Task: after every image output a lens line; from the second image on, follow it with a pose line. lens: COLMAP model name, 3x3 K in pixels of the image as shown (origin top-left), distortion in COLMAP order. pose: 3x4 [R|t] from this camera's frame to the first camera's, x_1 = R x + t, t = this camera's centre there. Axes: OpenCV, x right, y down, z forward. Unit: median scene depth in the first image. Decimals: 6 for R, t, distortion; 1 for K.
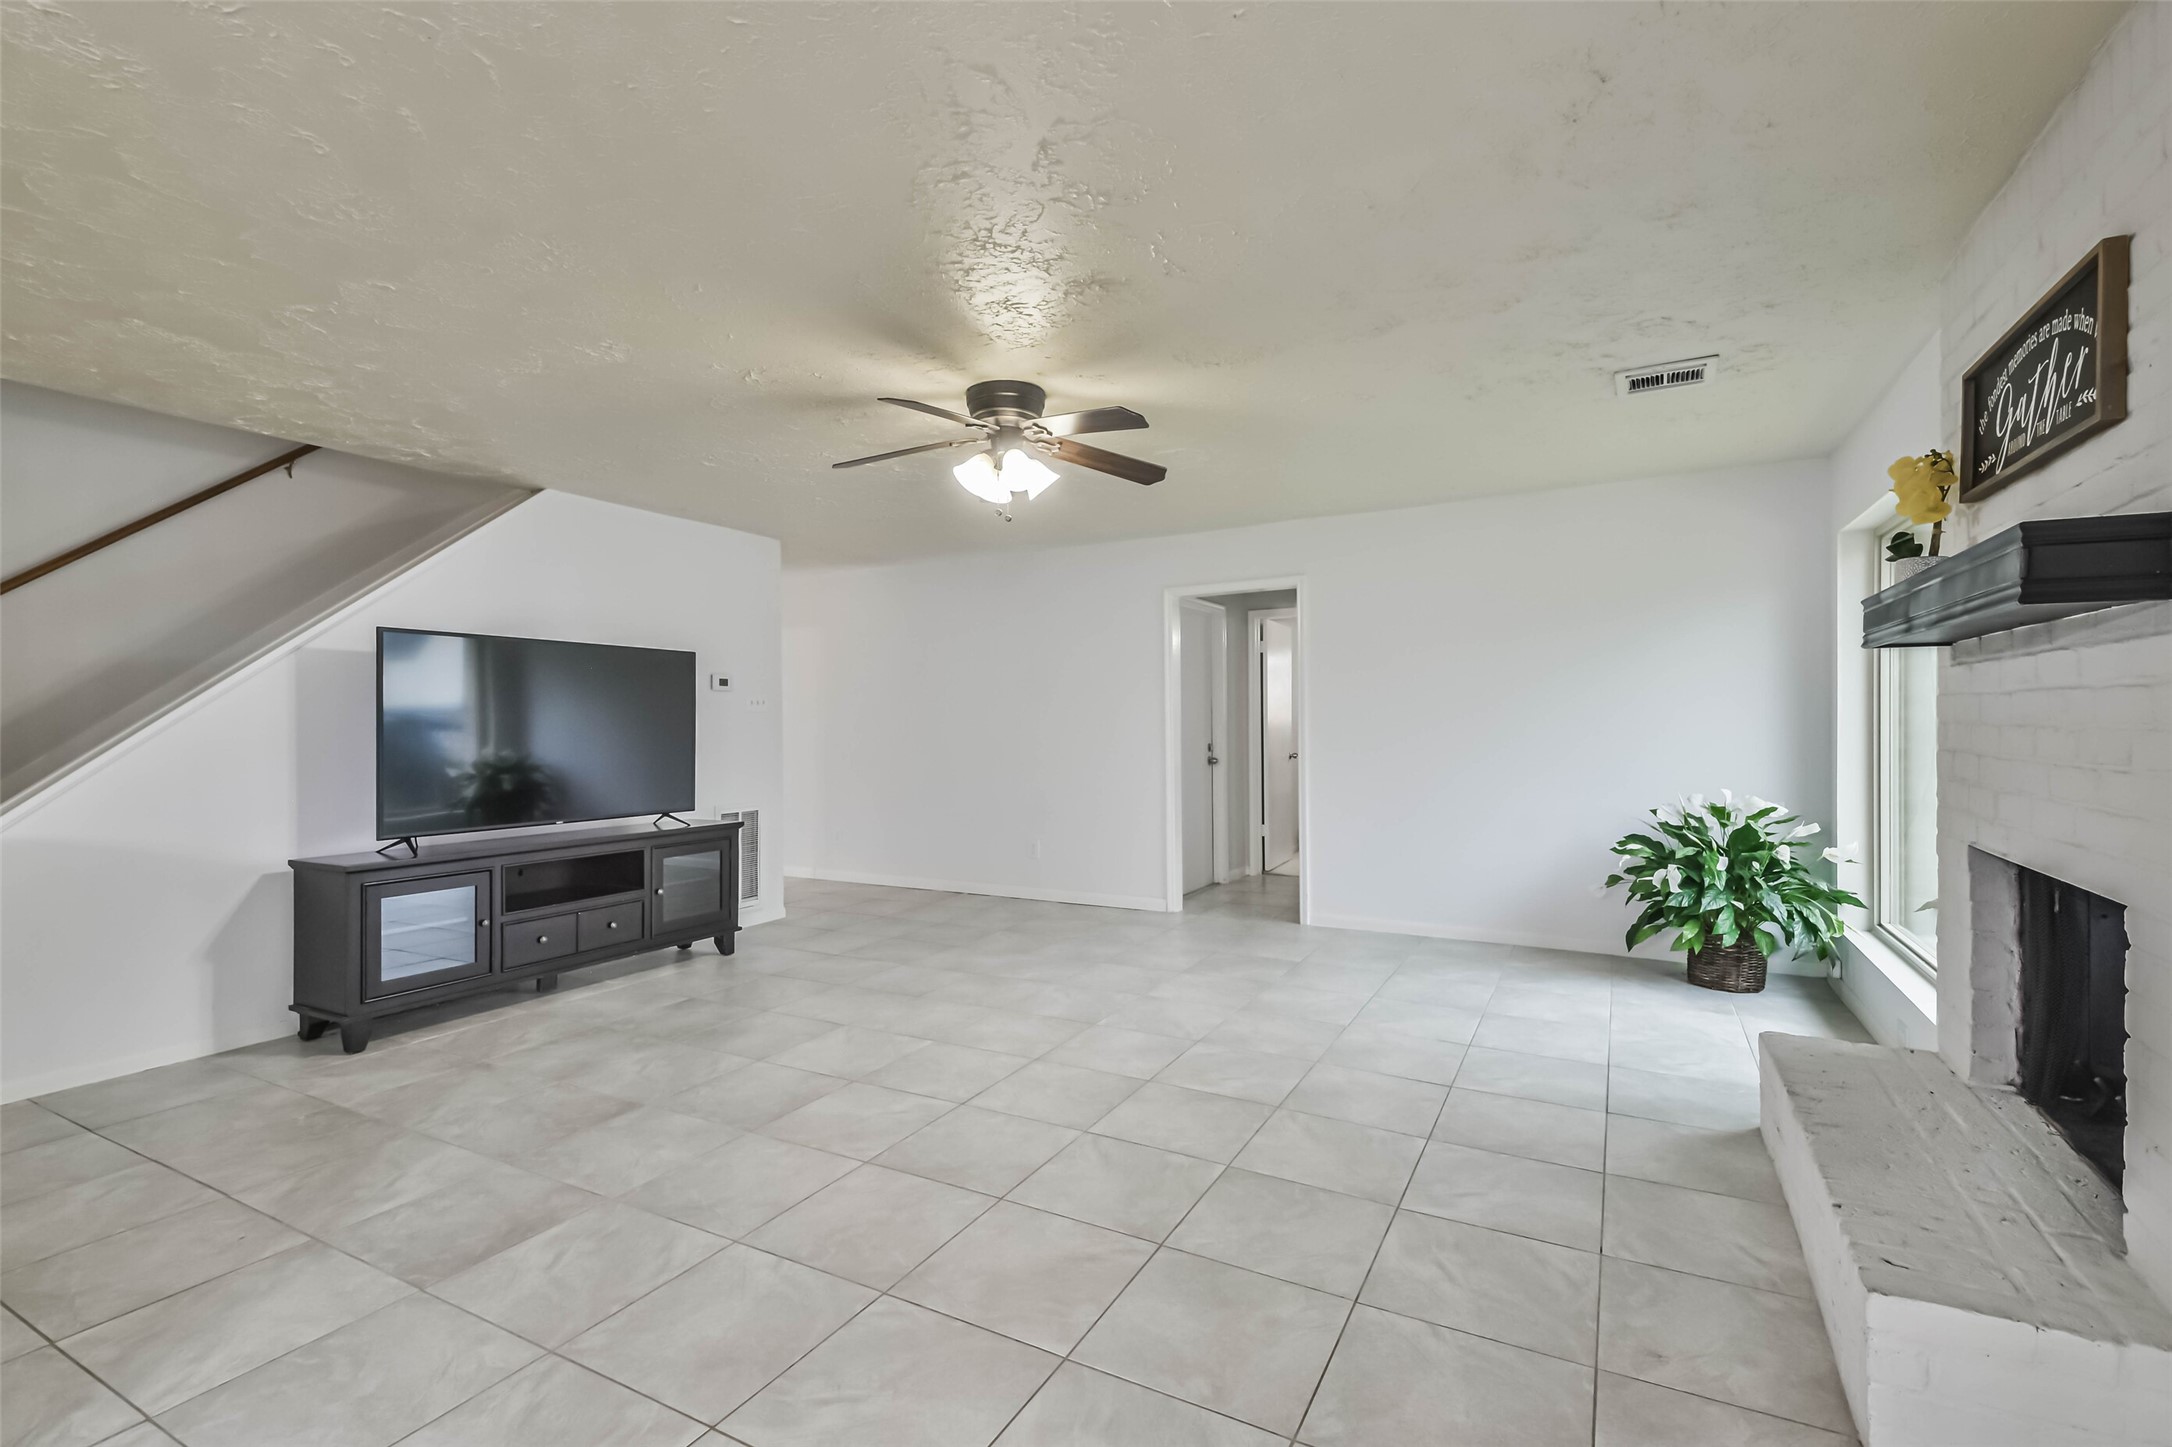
lens RADIAL K [[953.9, 0, 1096.6], [0, 953.9, 729.1], [0, 0, 1]] dist [0.045569, -0.021414]
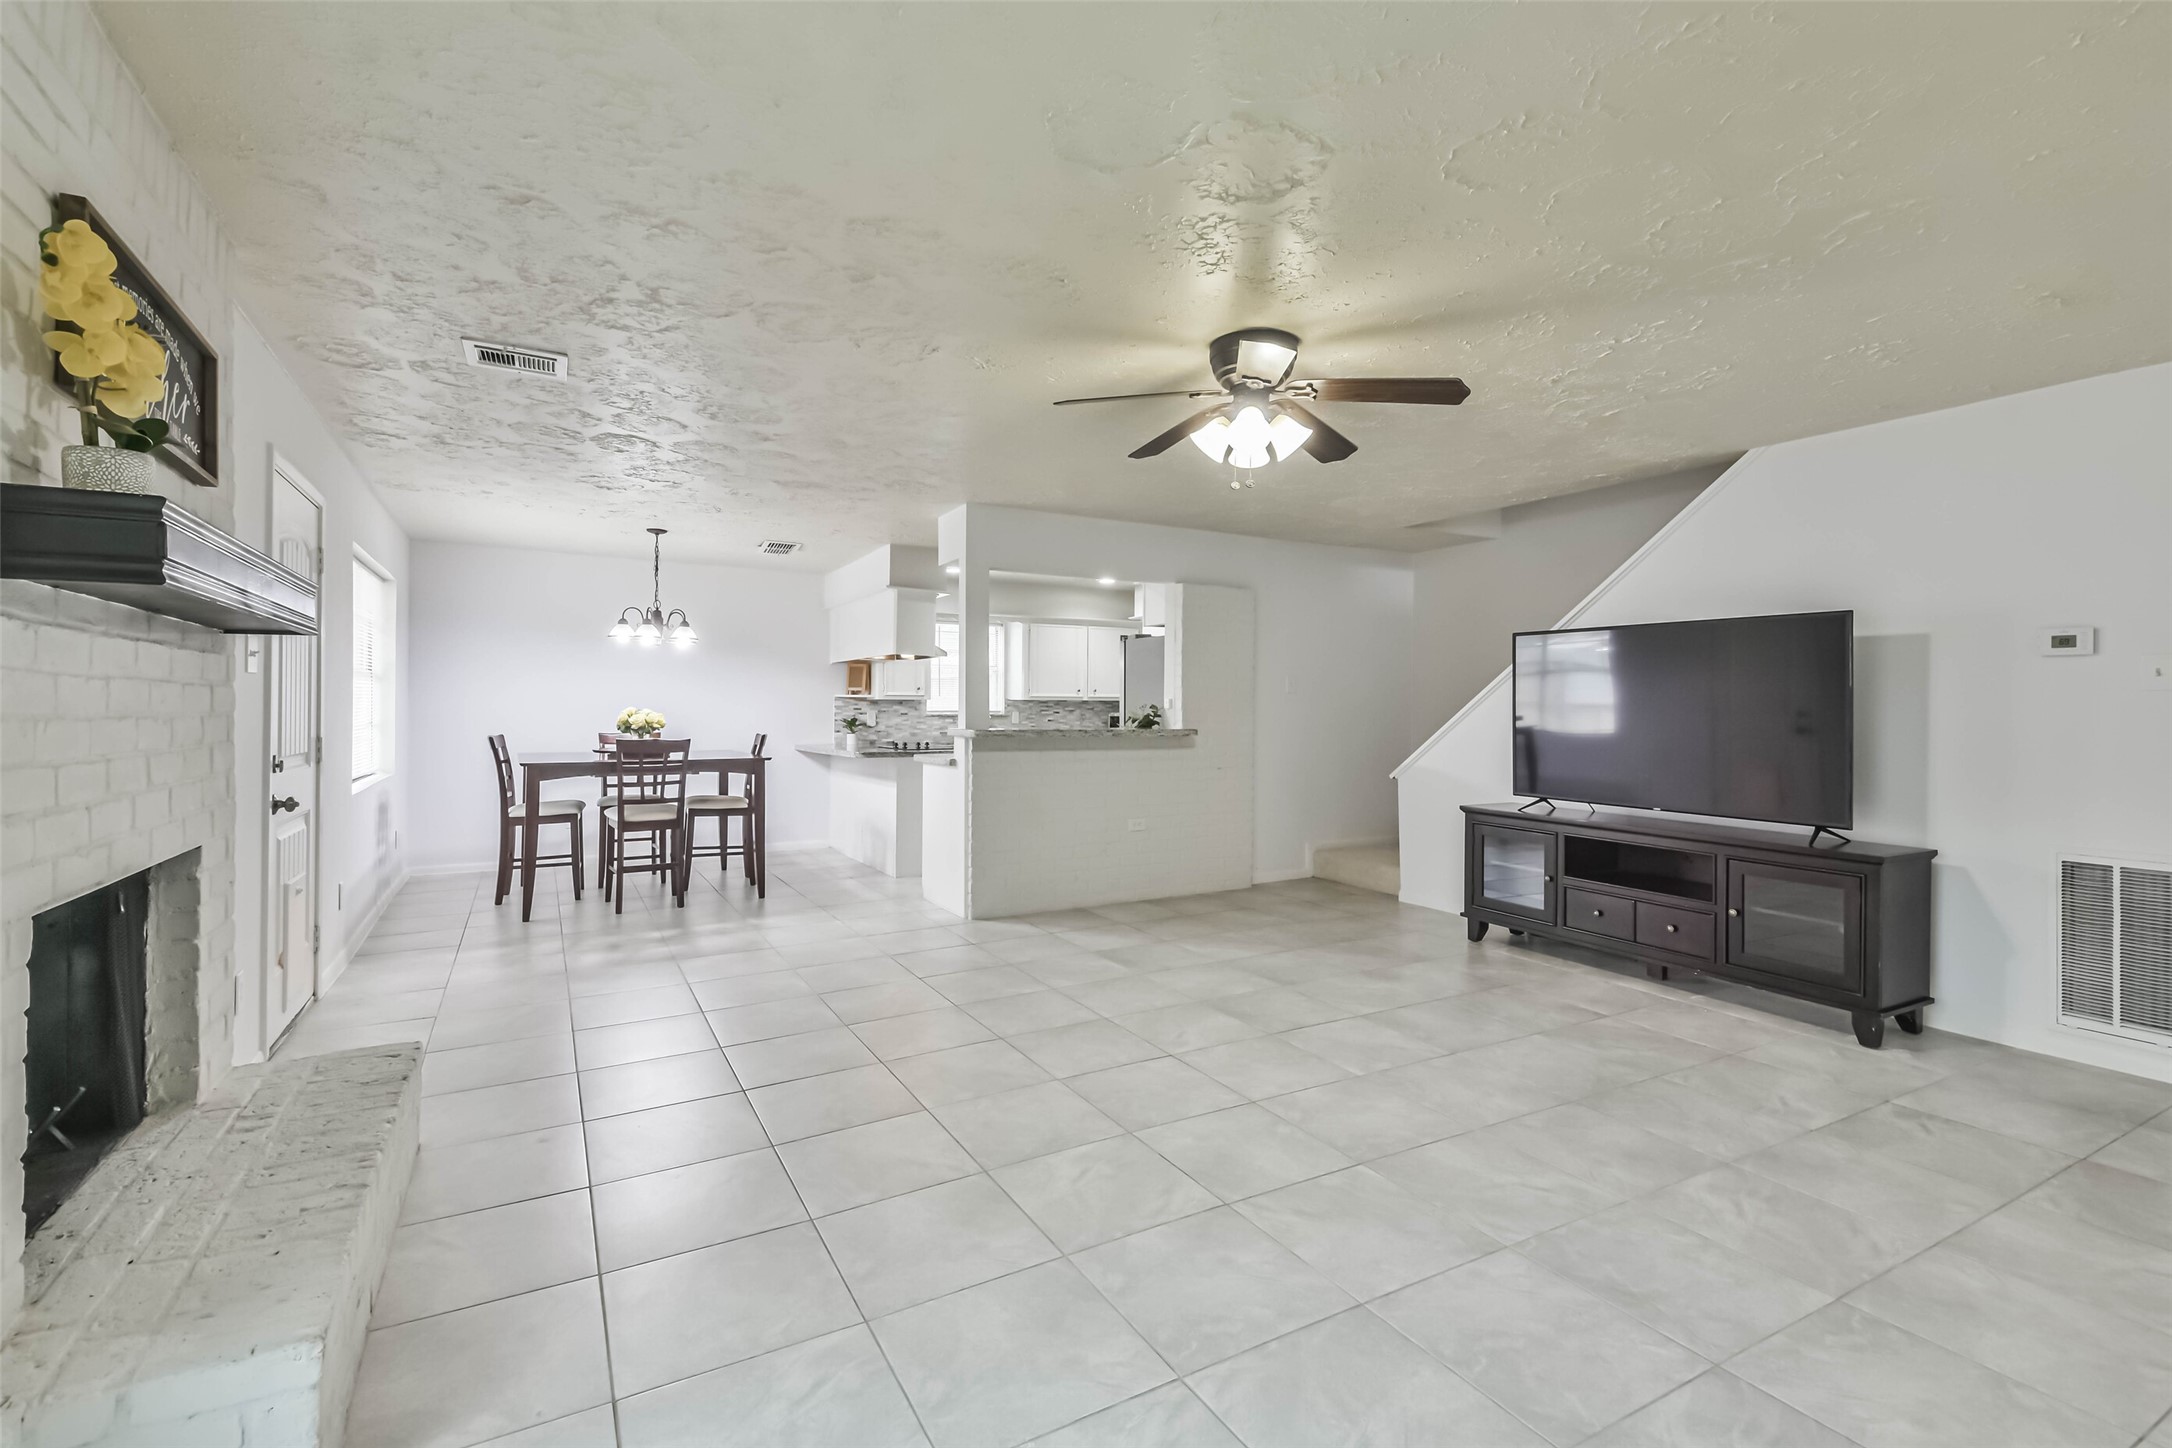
lens RADIAL K [[953.9, 0, 1084.2], [0, 953.9, 703.5], [0, 0, 1]] dist [0.045569, -0.021414]
pose [[-0.532856, 0.003519, -0.846199, 0.671073], [-0.007450, 0.999933, 0.008850, -0.016674], [0.846173, 0.011020, -0.532794, 1.195911]]
